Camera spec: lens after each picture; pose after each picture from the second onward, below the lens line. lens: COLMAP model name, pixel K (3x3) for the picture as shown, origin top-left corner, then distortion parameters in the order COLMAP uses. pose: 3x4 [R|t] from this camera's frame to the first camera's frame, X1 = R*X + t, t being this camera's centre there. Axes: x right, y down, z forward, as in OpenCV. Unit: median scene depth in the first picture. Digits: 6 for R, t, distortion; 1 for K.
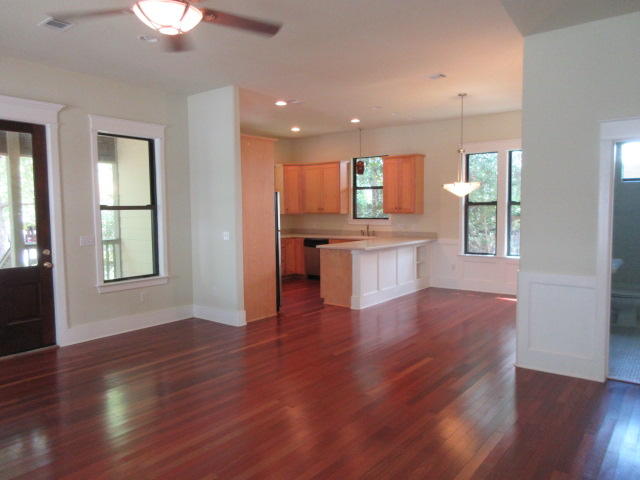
lens RADIAL K [[476.2, 0, 320.0], [0, 476.2, 240.0], [0, 0, 1]] dist [-0.003536, 0.007645]
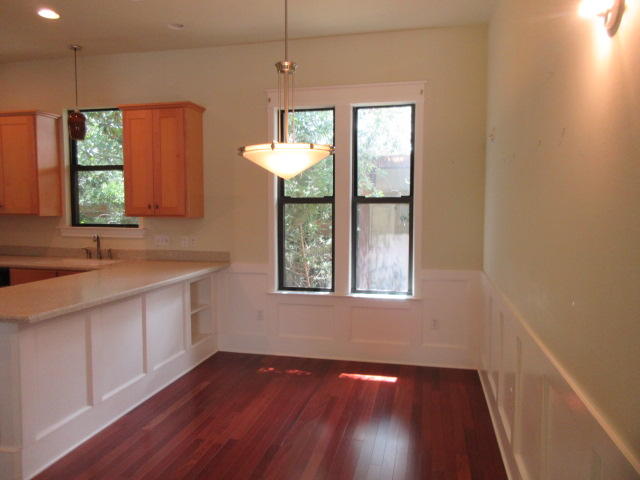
lens RADIAL K [[476.2, 0, 320.0], [0, 476.2, 240.0], [0, 0, 1]] dist [-0.003536, 0.007645]
pose [[0.907571, -0.015325, 0.419618, 0.109705], [0.015937, 0.999871, 0.002048, -0.028435], [-0.419595, 0.004829, 0.907699, 0.453287]]
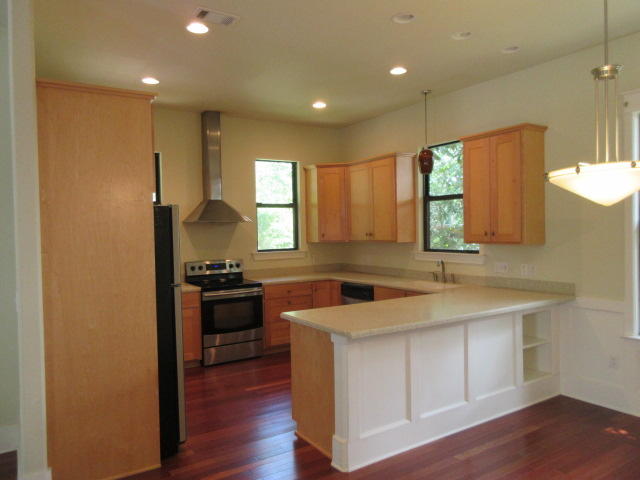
lens RADIAL K [[476.2, 0, 320.0], [0, 476.2, 240.0], [0, 0, 1]] dist [-0.003536, 0.007645]
pose [[0.944411, -0.000501, -0.328768, 0.158701], [-0.012892, 0.999173, -0.038556, -0.037416], [0.328515, 0.040651, 0.943624, 0.452364]]
